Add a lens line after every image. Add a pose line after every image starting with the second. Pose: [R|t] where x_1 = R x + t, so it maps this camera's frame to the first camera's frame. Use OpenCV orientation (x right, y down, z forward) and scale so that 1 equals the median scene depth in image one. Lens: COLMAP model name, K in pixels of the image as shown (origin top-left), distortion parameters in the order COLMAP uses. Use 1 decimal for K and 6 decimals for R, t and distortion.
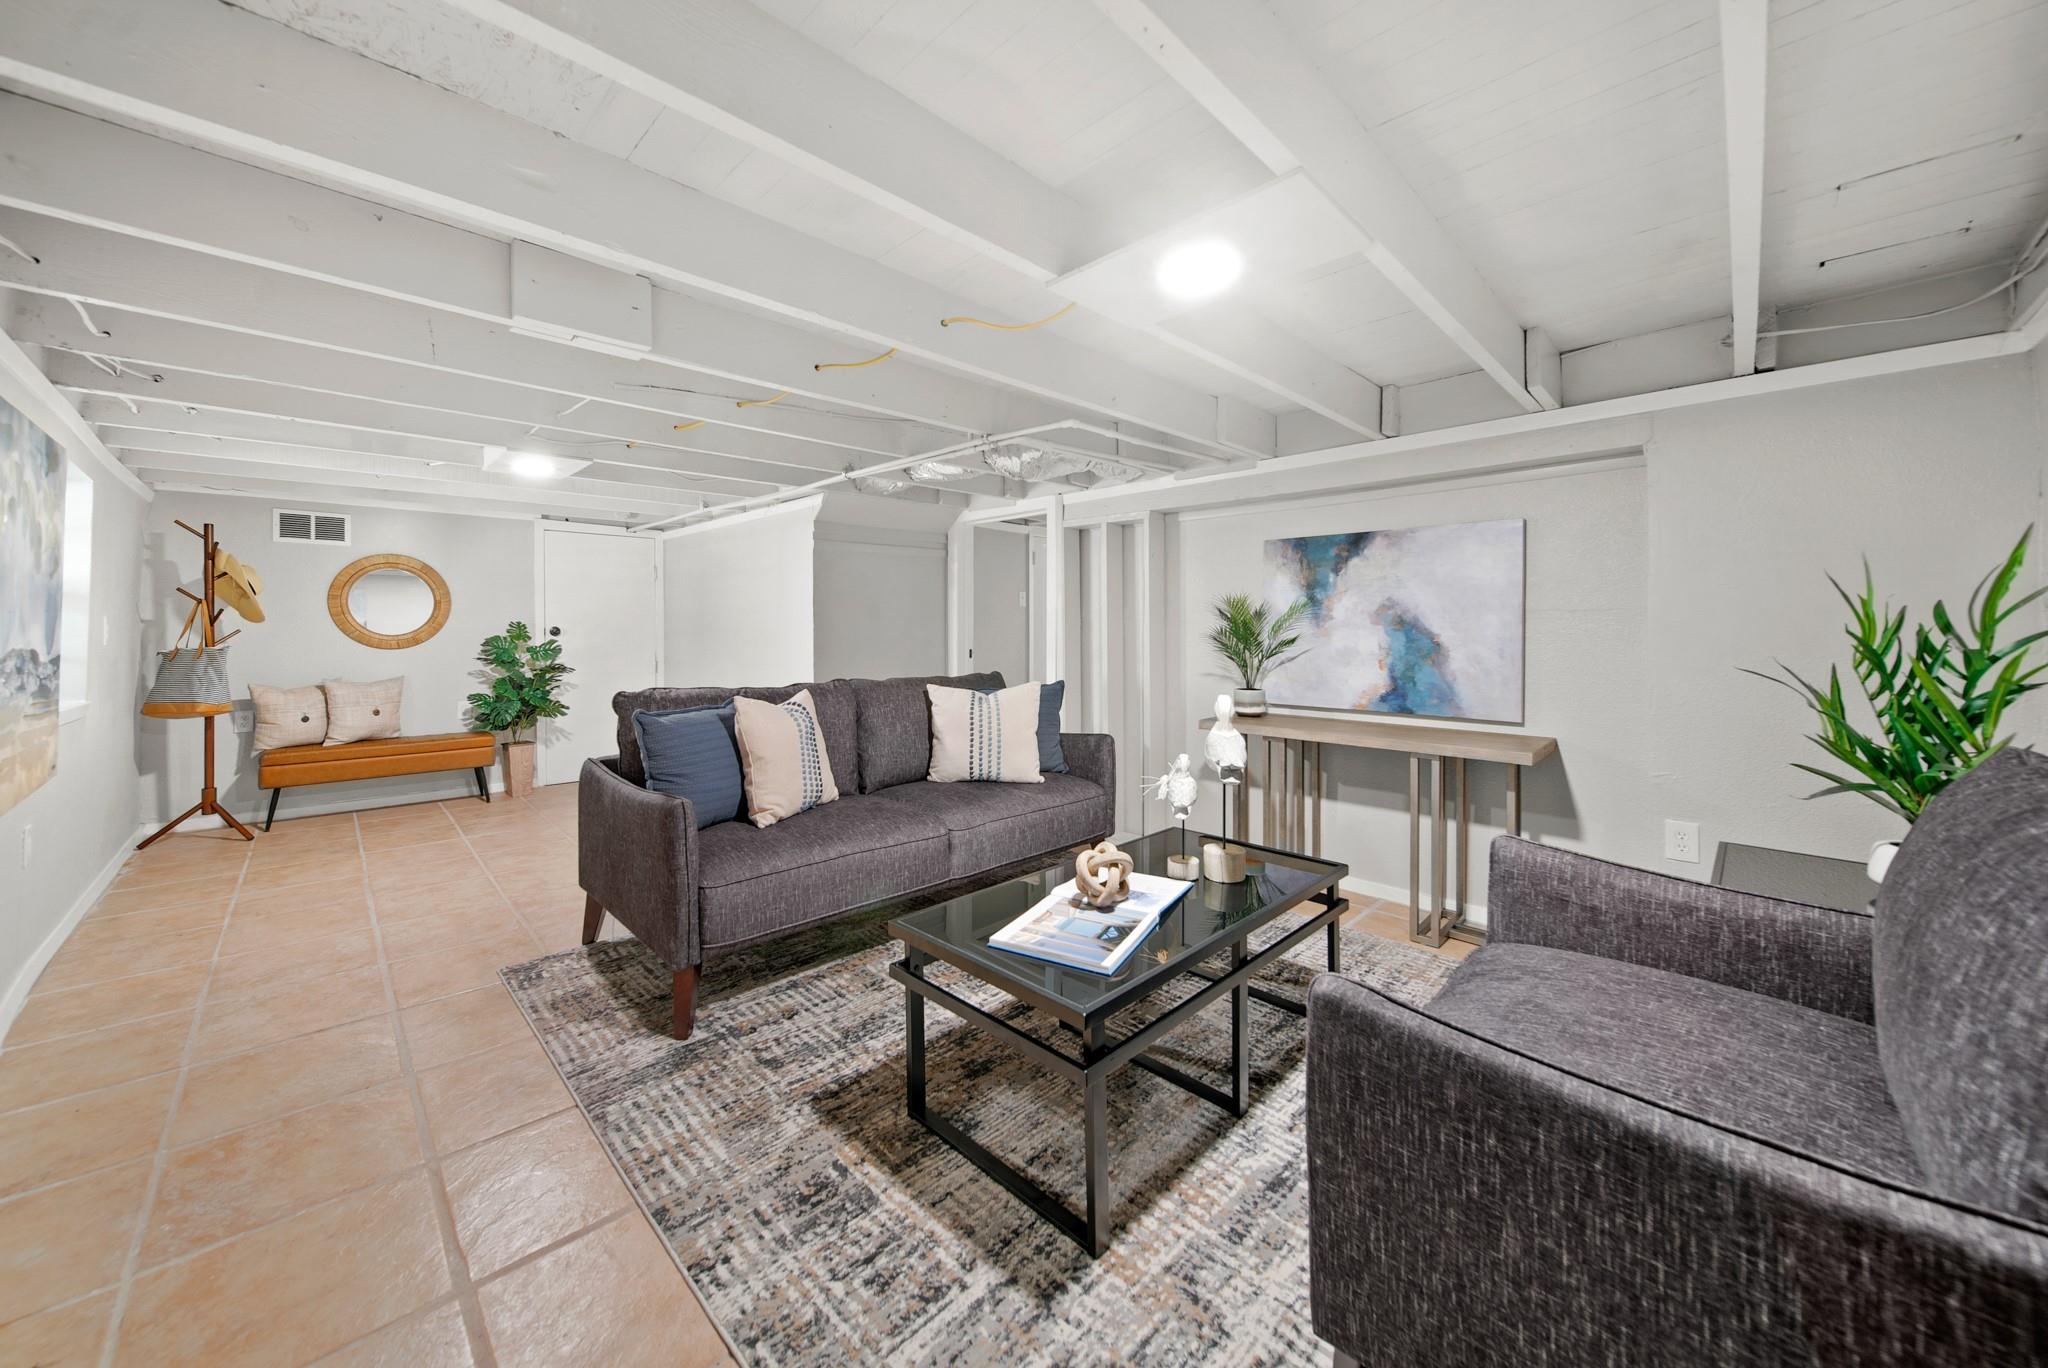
lens RADIAL K [[743.5, 0, 994.2], [0, 743.5, 632.5], [0, 0, 1]] dist [-0.000632, -0.000307]
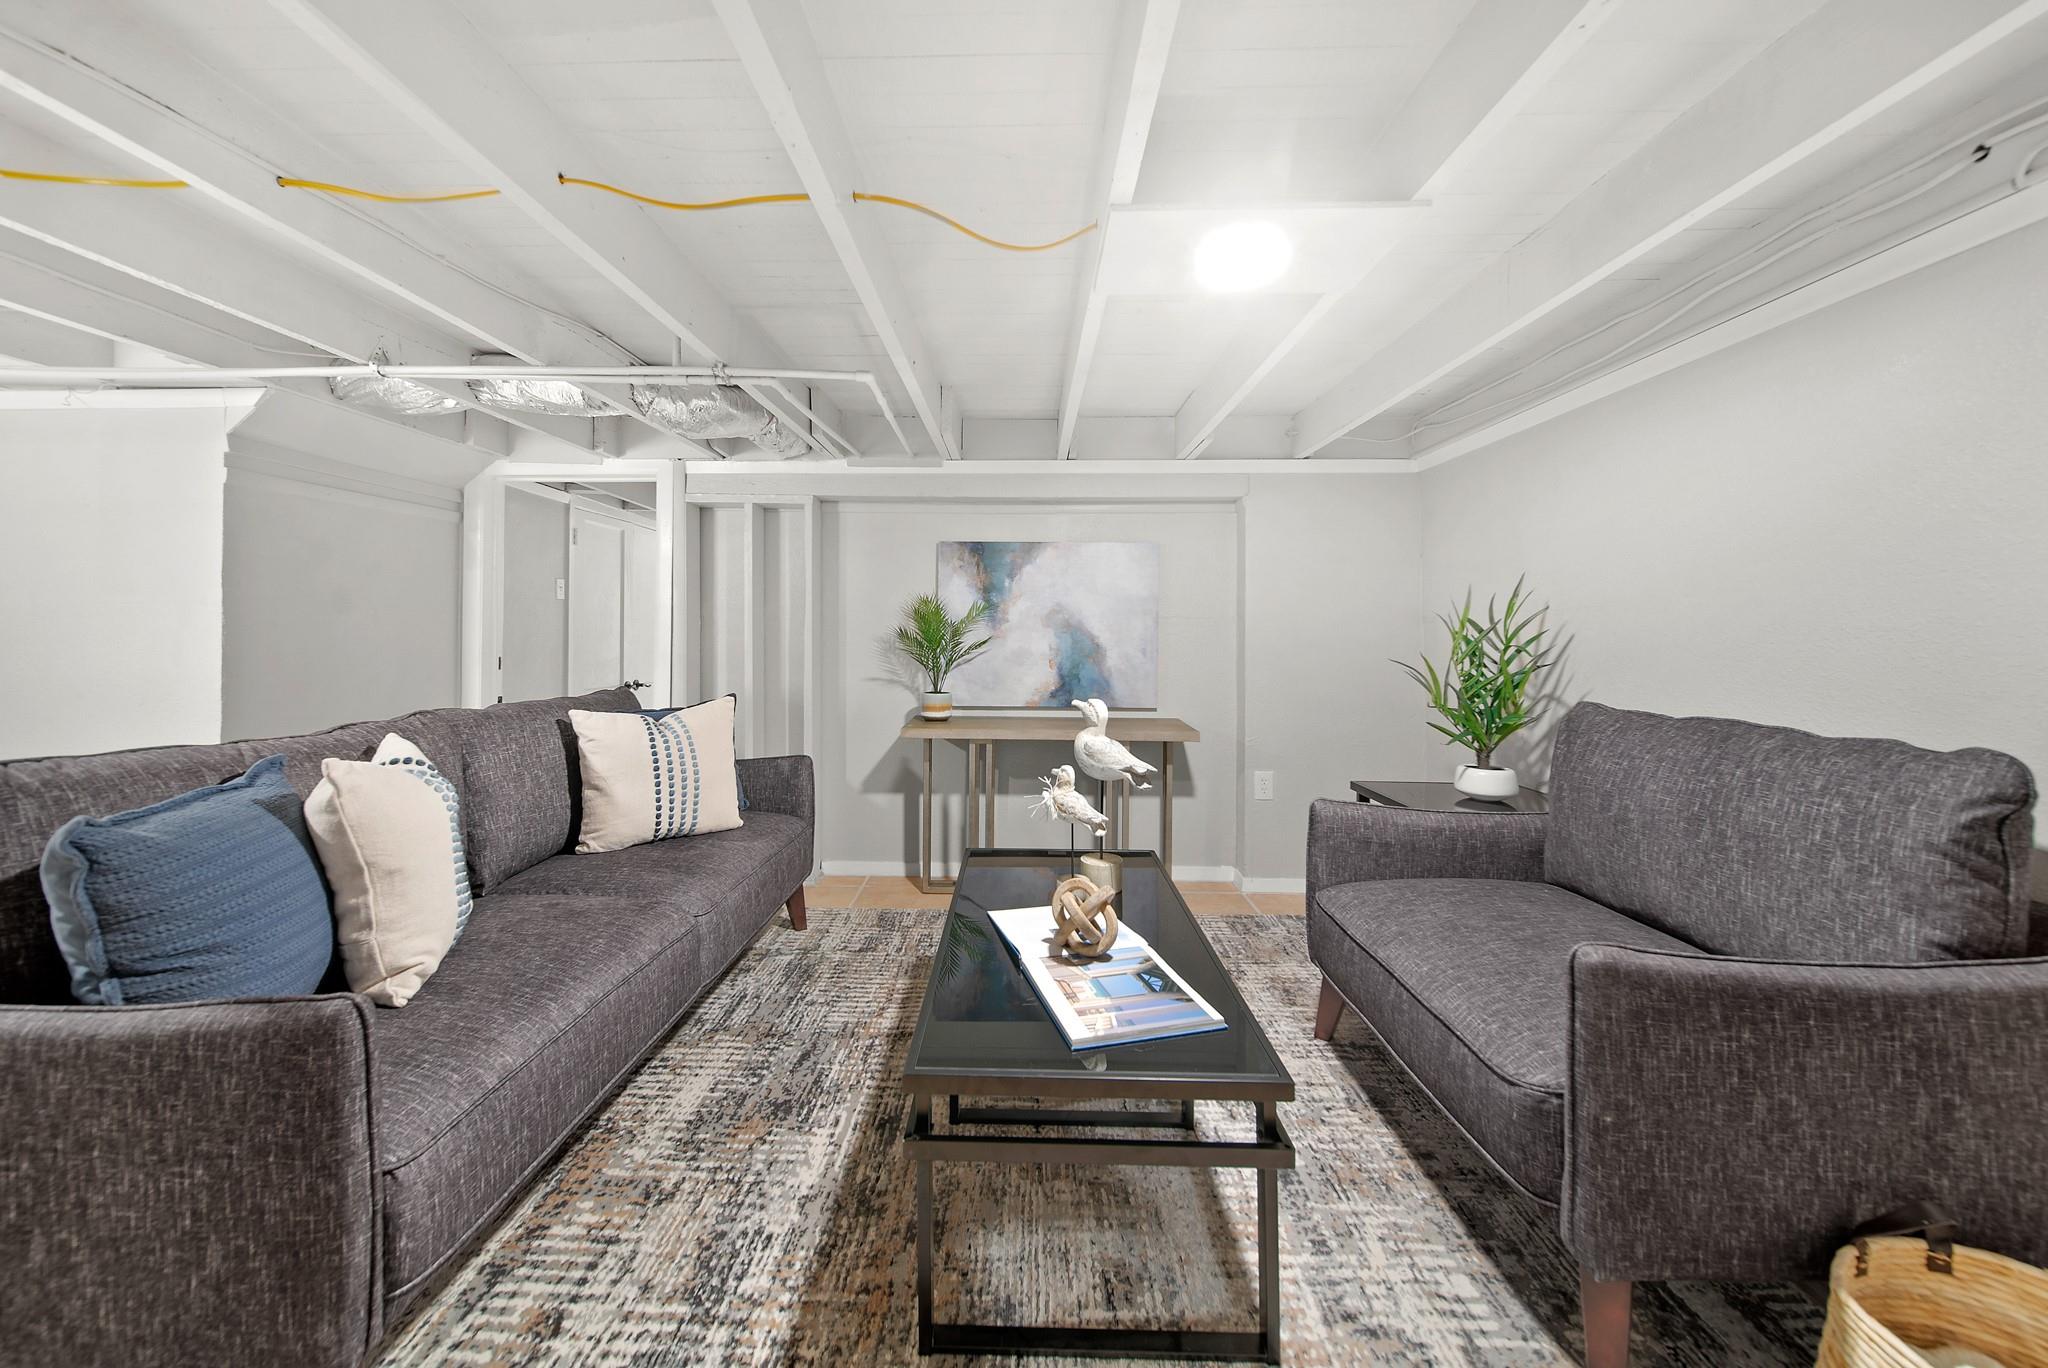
lens RADIAL K [[746.1, 0, 1006.3], [0, 746.1, 625.4], [0, 0, 1]] dist [-0.001616, -0.000337]
pose [[0.712977, 0.011624, 0.701091, -0.295883], [-0.003154, 0.999906, -0.013372, 0.001222], [-0.701180, 0.007322, 0.712947, 0.254753]]
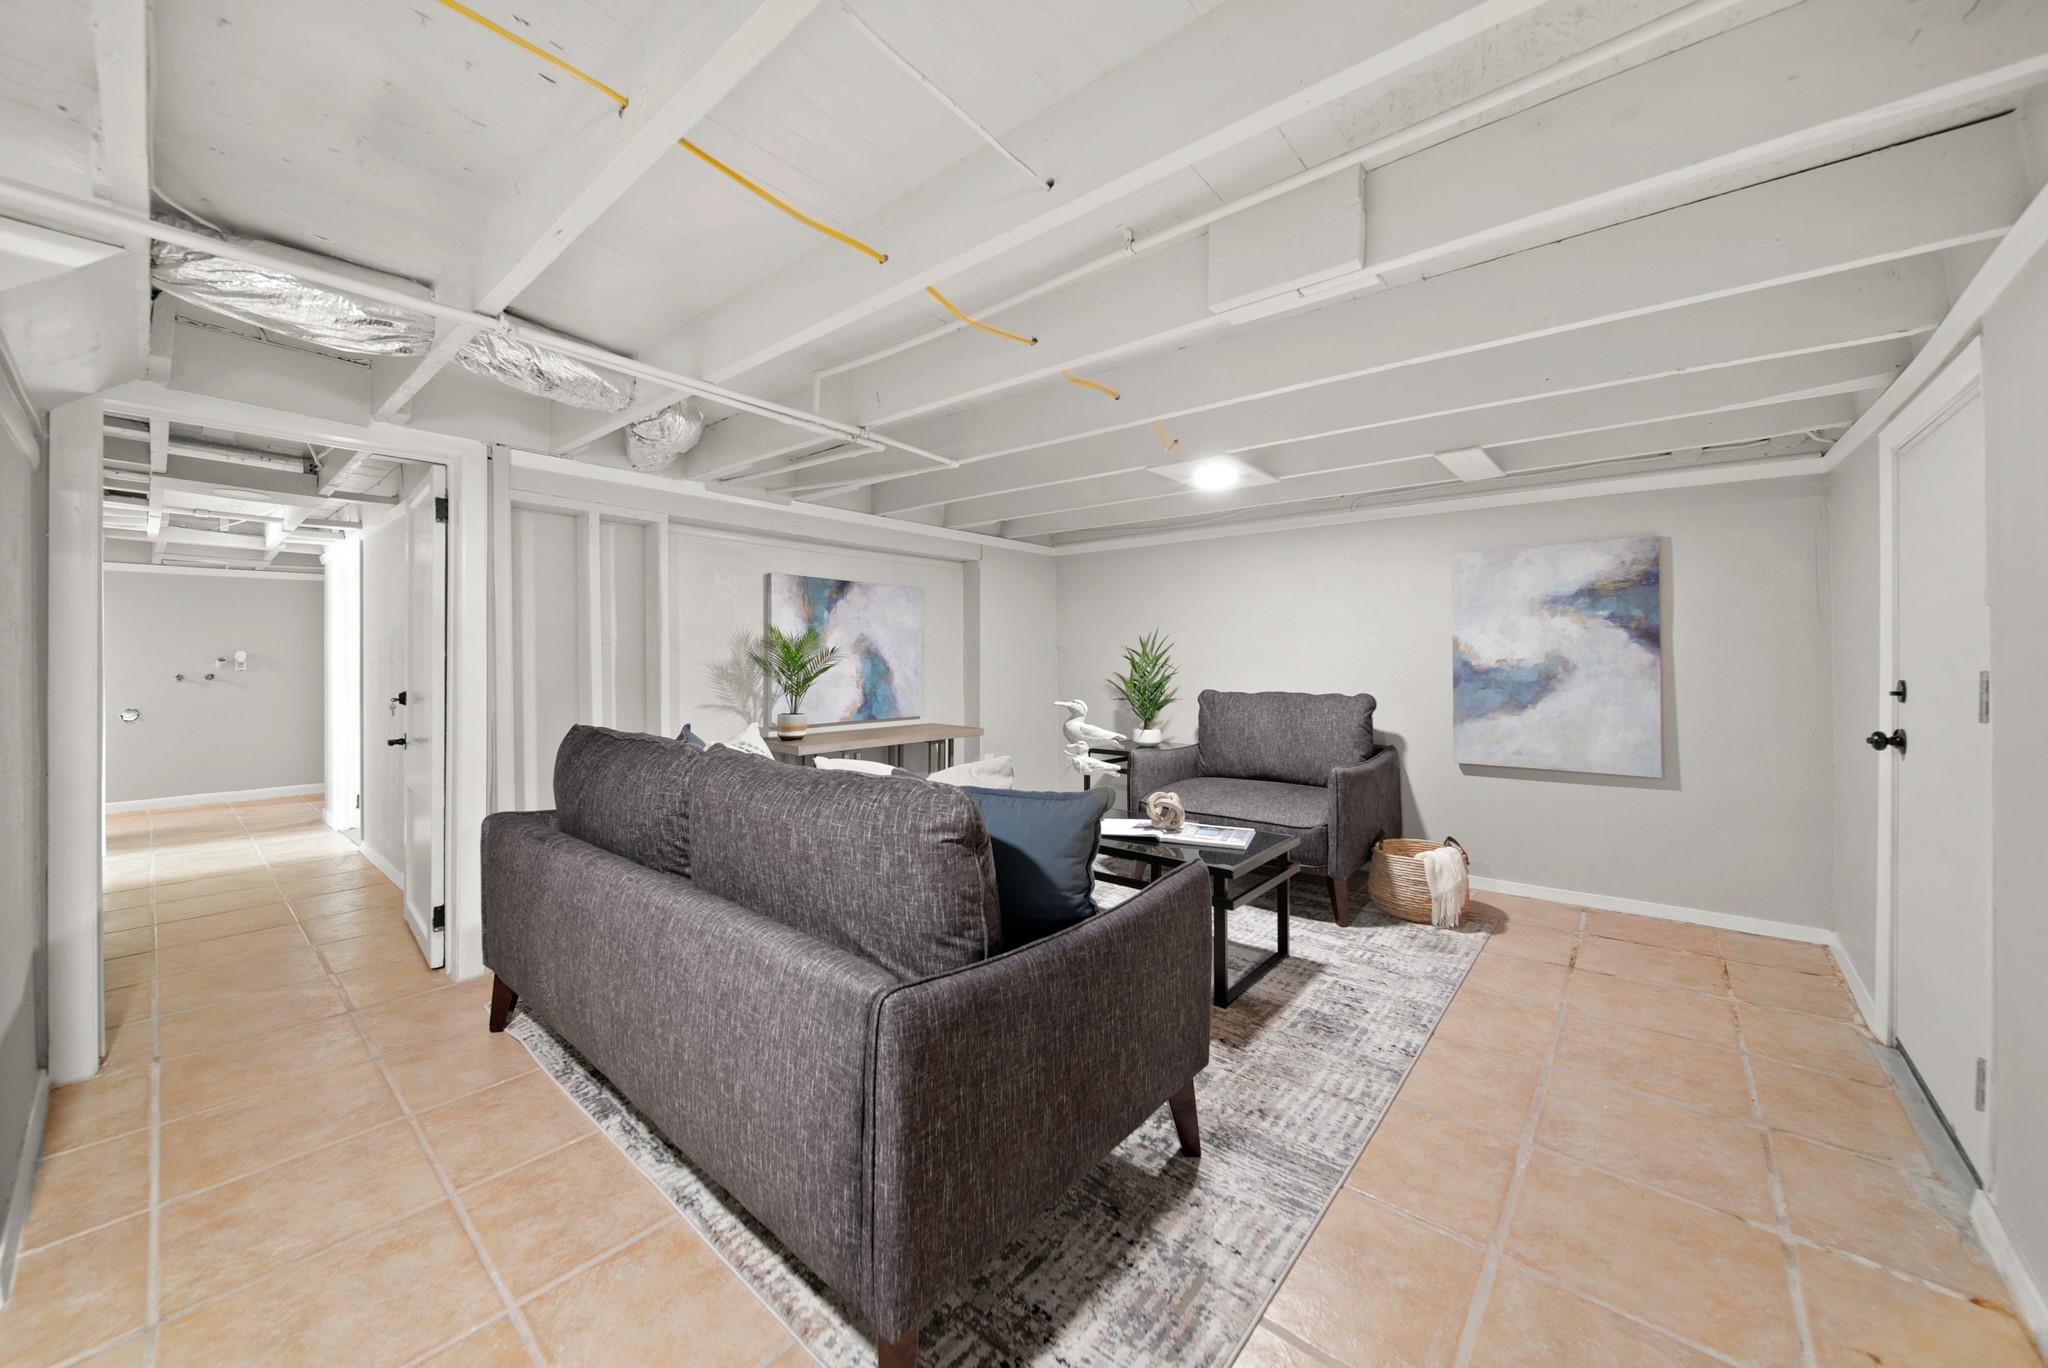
lens RADIAL K [[750.9, 0, 1030.5], [0, 750.9, 648.5], [0, 0, 1]] dist [-0.001405, -0.000478]
pose [[-0.112897, 0.013061, 0.993521, -0.807276], [0.003632, 0.999912, -0.012732, -0.001989], [-0.993600, 0.002171, -0.112934, 0.833308]]
